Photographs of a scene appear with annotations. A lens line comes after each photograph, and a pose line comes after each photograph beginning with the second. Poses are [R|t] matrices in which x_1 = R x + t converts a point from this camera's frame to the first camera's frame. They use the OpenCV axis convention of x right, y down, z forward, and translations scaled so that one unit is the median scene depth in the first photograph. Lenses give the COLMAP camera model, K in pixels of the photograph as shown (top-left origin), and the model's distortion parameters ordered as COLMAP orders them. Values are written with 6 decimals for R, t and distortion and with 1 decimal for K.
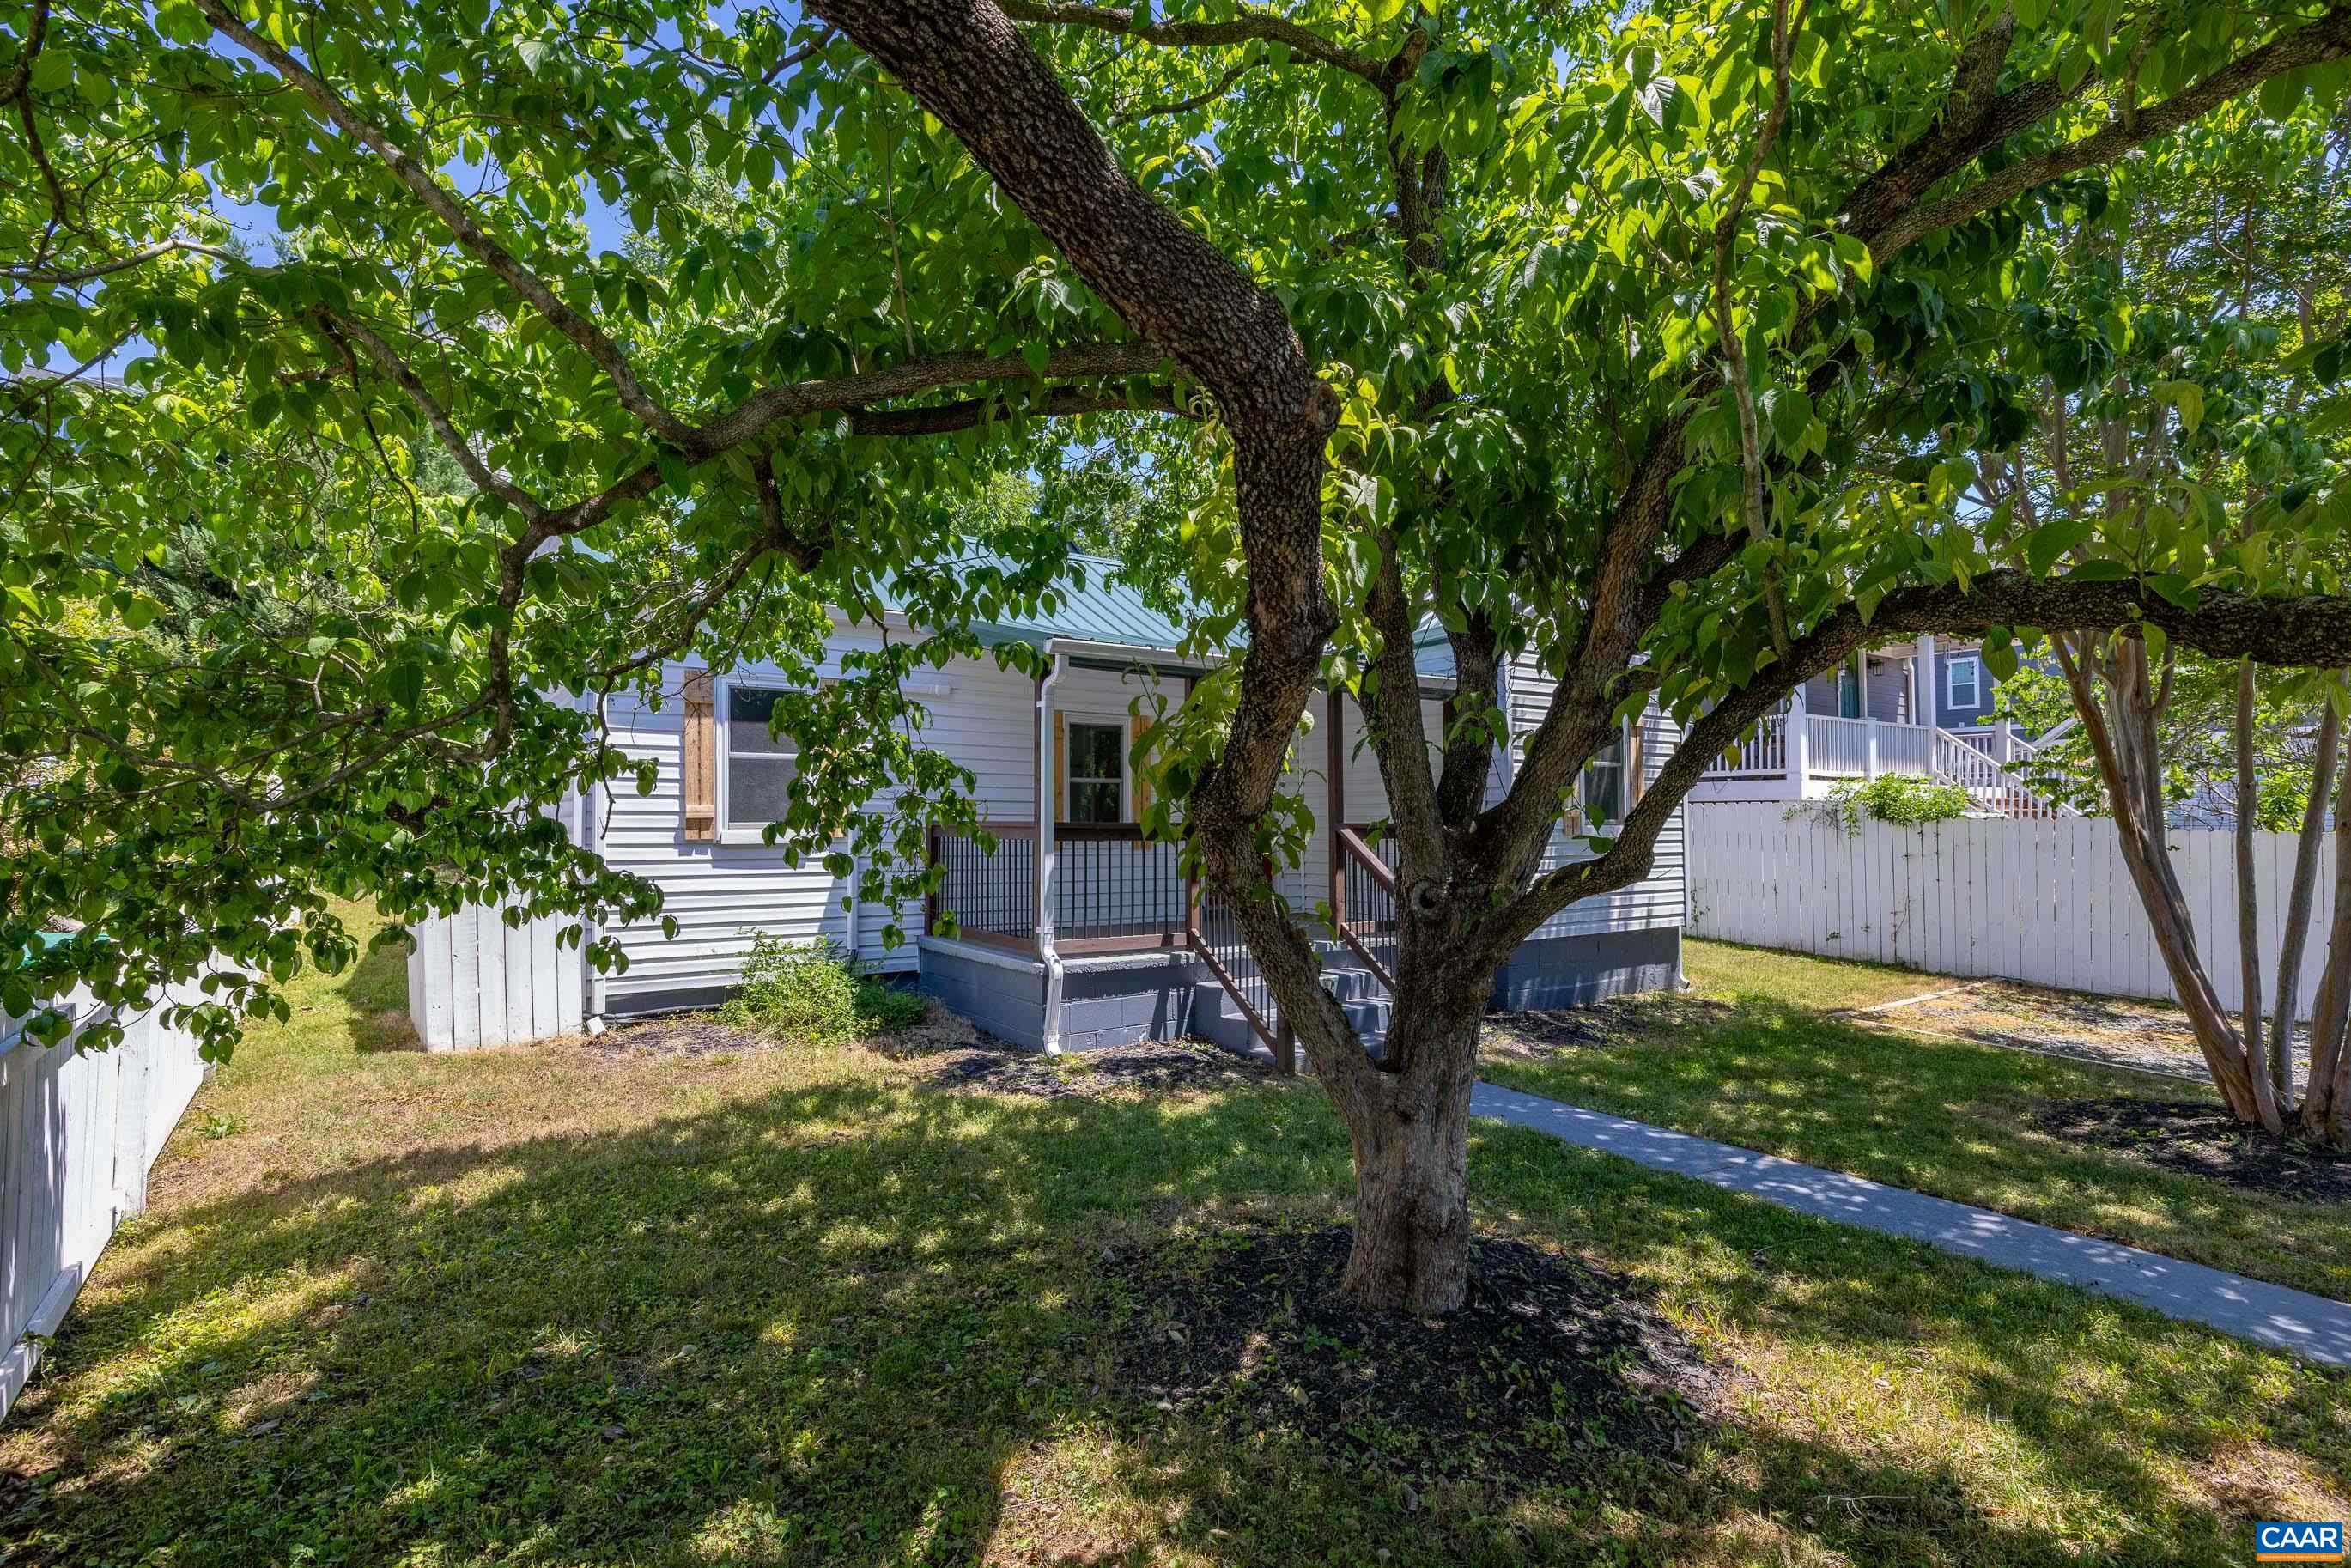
lens RADIAL K [[1093.9, 0, 1189.0], [0, 1093.9, 803.5], [0, 0, 1]] dist [0.002313, -0.002015]
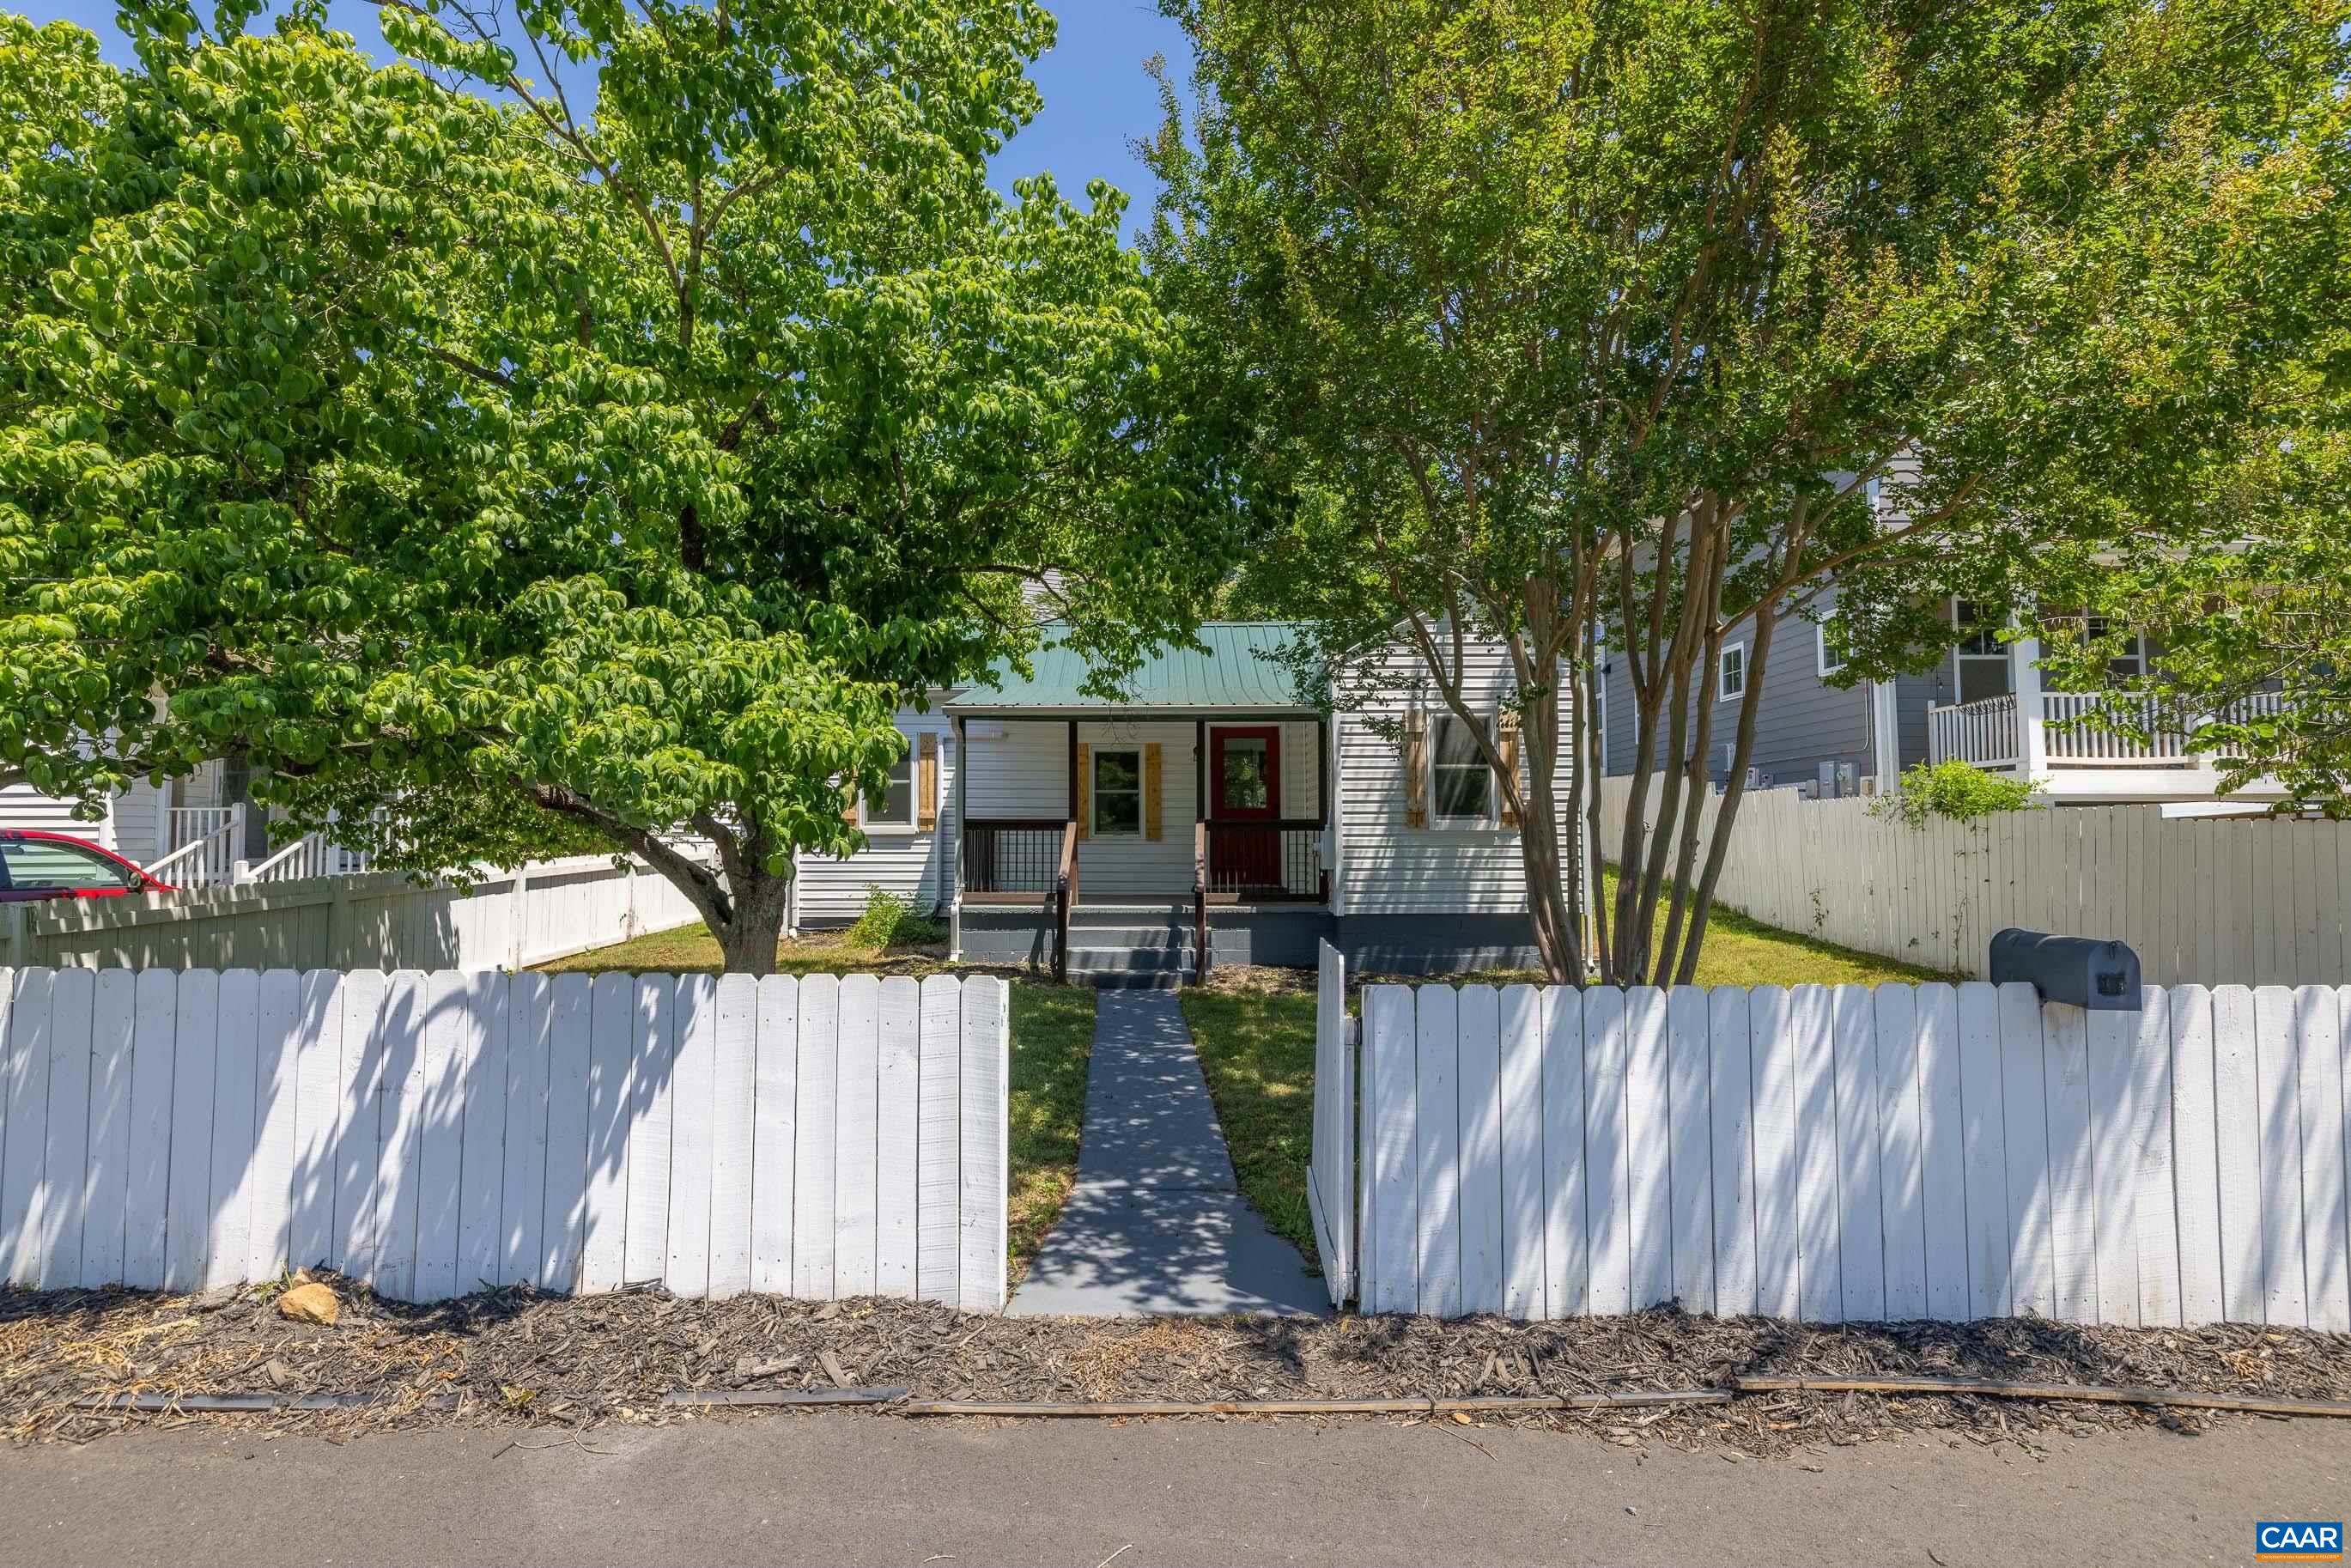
lens RADIAL K [[1093.9, 0, 1193.1], [0, 1093.9, 750.8], [0, 0, 1]] dist [0.002313, -0.002015]
pose [[0.829171, -0.045042, -0.557177, 0.993429], [0.010543, 0.997831, -0.064975, 0.024207], [0.558895, 0.048002, 0.827848, -0.143475]]
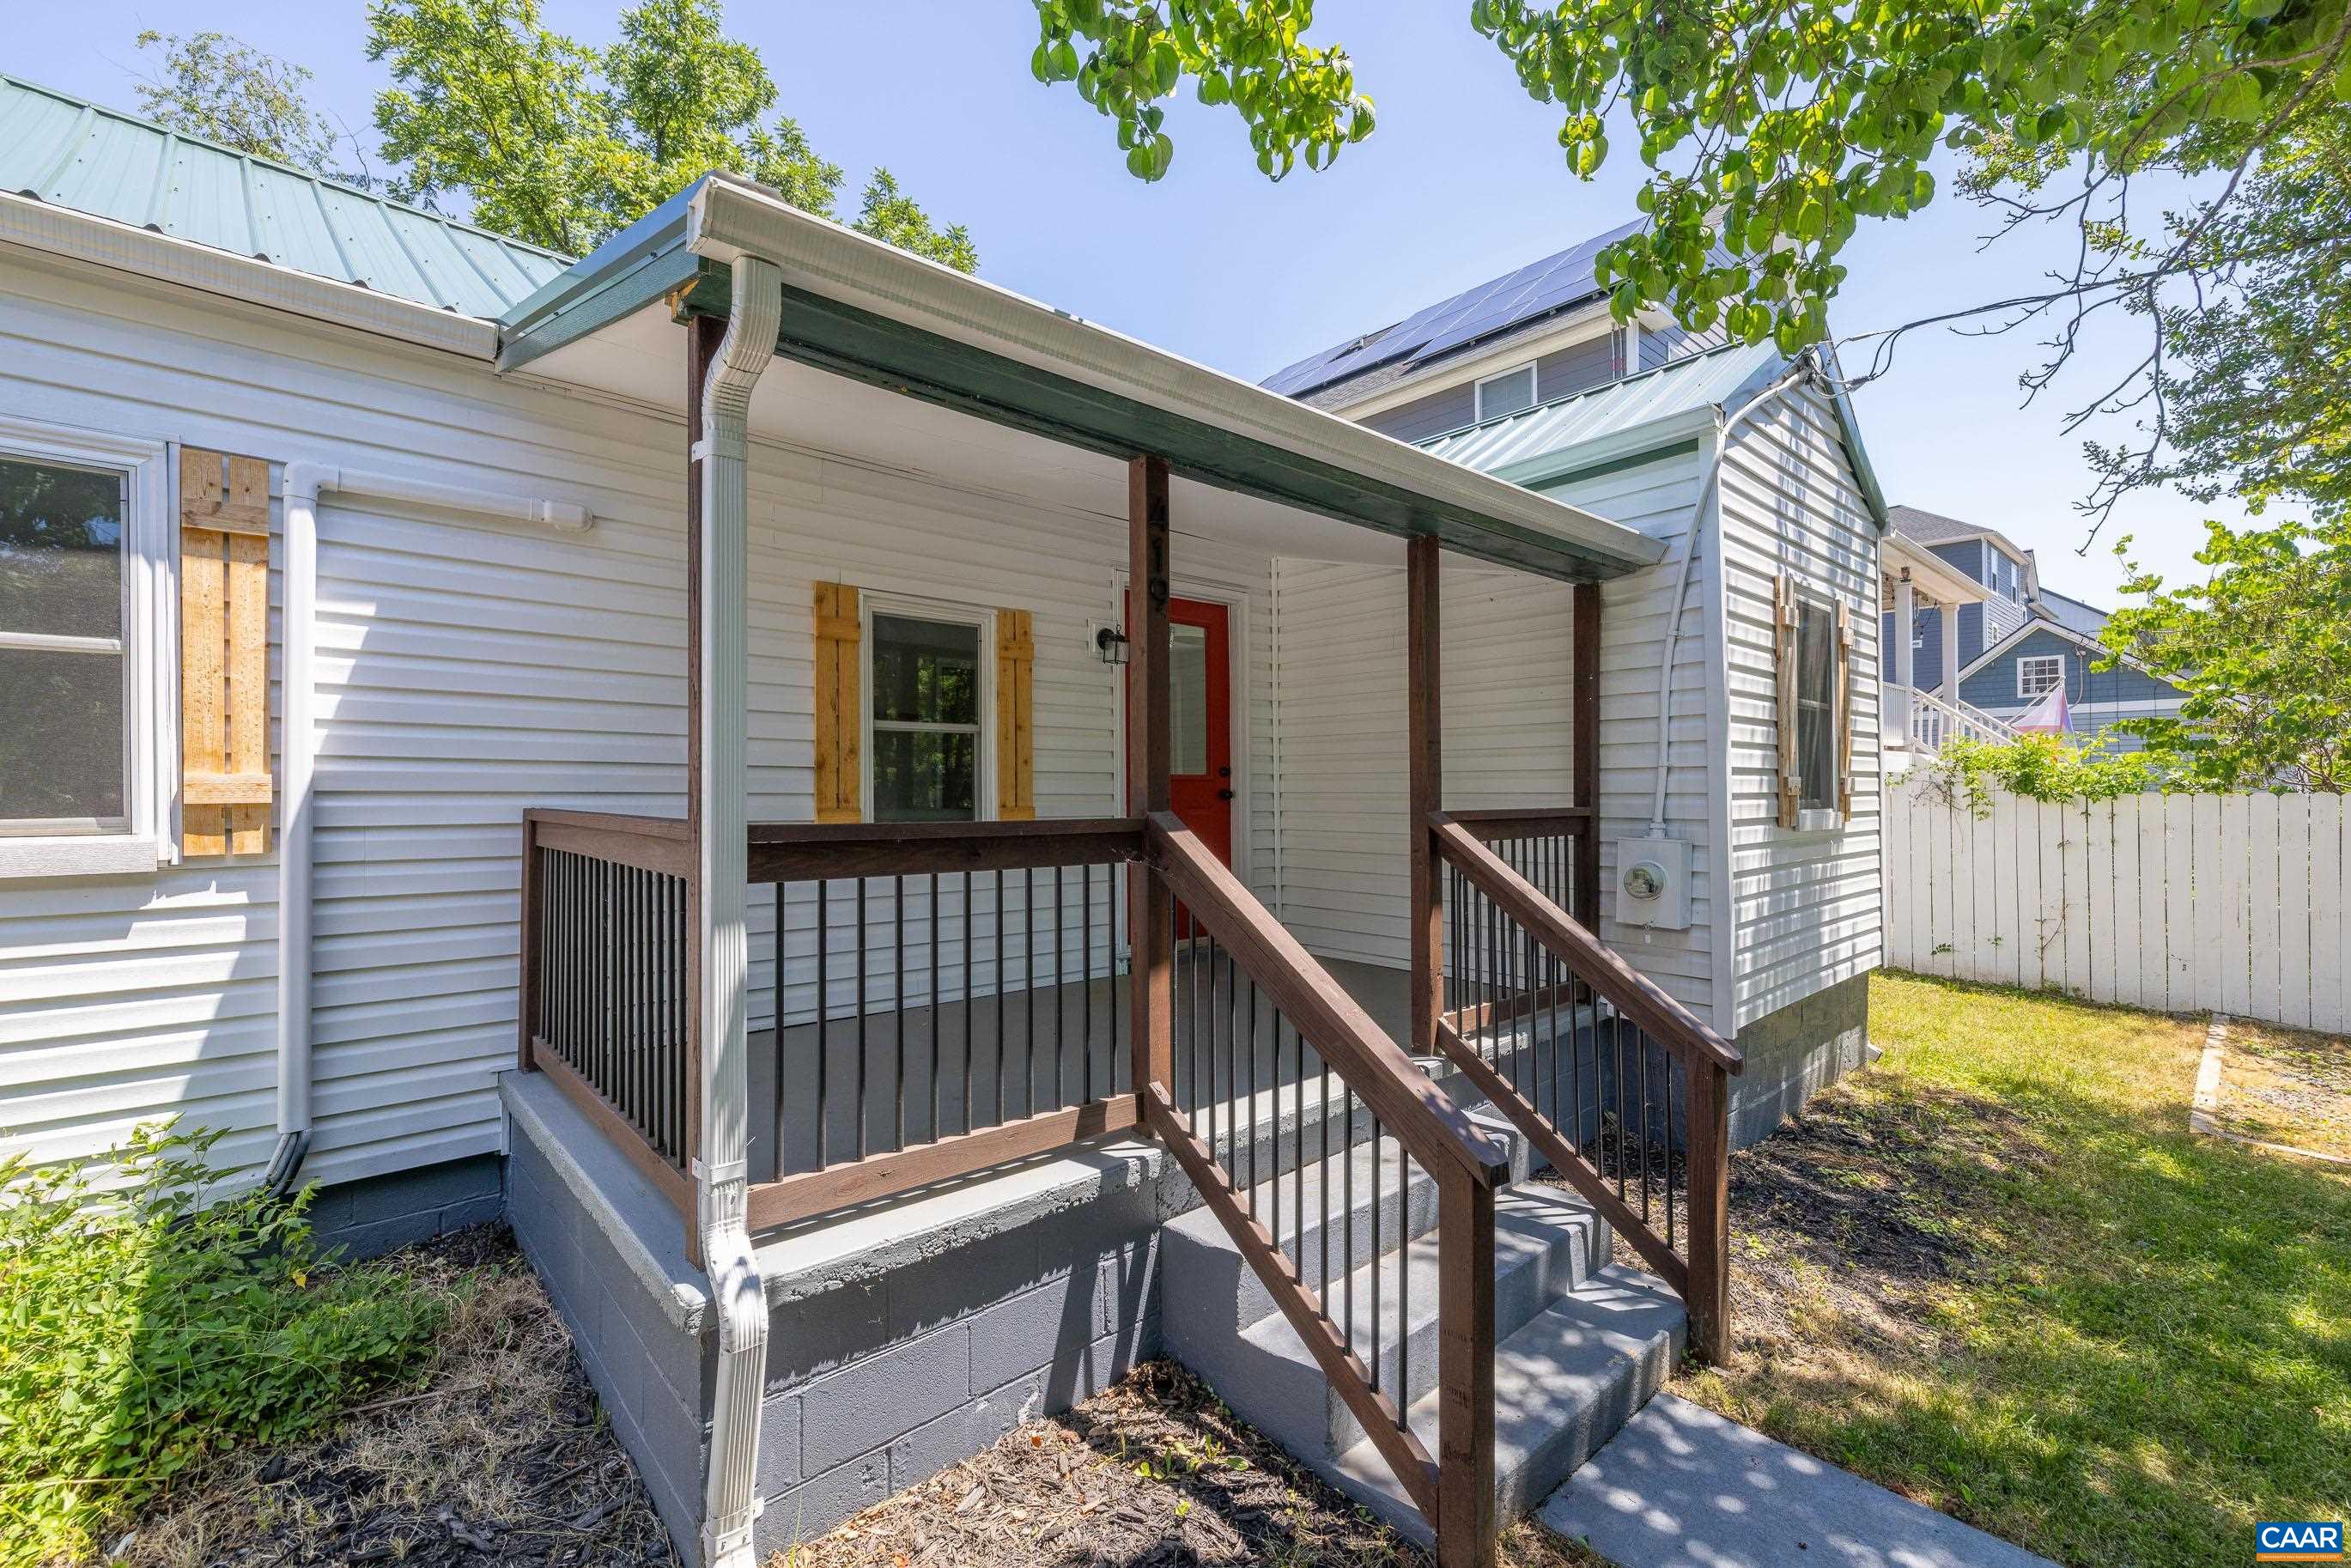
lens RADIAL K [[992.0, 0, 1174.0], [0, 992.0, 787.1], [0, 0, 1]] dist [0.002583, 0.000472]
pose [[0.991716, -0.000807, 0.128446, -0.035439], [-0.000971, 0.999905, 0.013779, 0.001212], [-0.128444, -0.013790, 0.991621, 0.650084]]
